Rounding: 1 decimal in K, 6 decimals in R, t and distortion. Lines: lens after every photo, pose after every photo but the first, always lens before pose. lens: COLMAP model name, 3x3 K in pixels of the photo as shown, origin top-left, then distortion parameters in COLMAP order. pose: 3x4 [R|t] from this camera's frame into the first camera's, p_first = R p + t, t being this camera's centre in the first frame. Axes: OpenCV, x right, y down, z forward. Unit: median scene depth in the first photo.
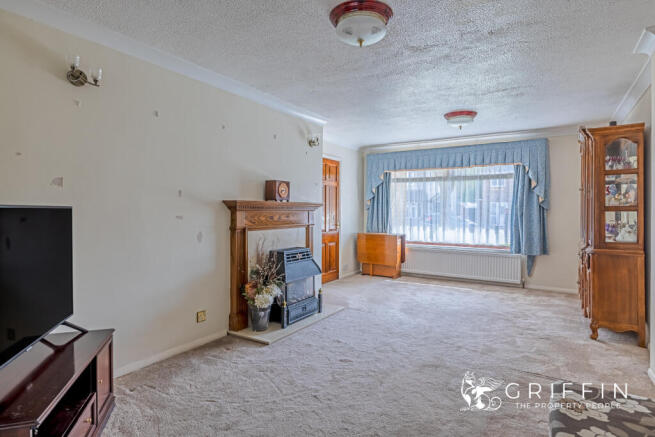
lens RADIAL K [[379.8, 0, 330.0], [0, 379.8, 211.7], [0, 0, 1]] dist [0.001208, 0.000052]
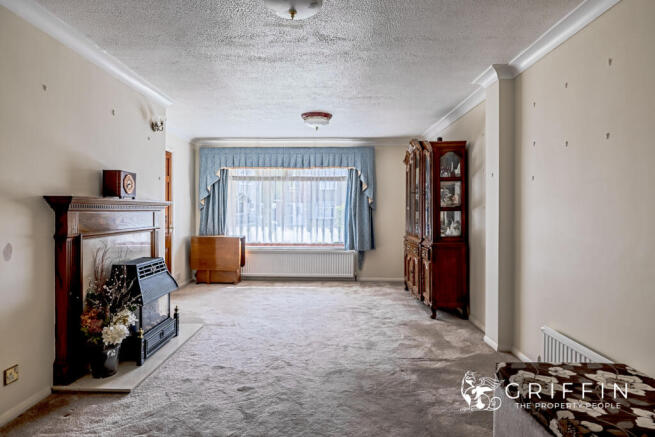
lens RADIAL K [[379.8, 0, 330.0], [0, 379.8, 211.7], [0, 0, 1]] dist [0.001208, 0.000052]
pose [[0.849276, -0.001740, 0.527946, -0.178292], [0.001952, 0.999998, 0.000155, -0.000175], [-0.527945, 0.000899, 0.849278, 0.136564]]
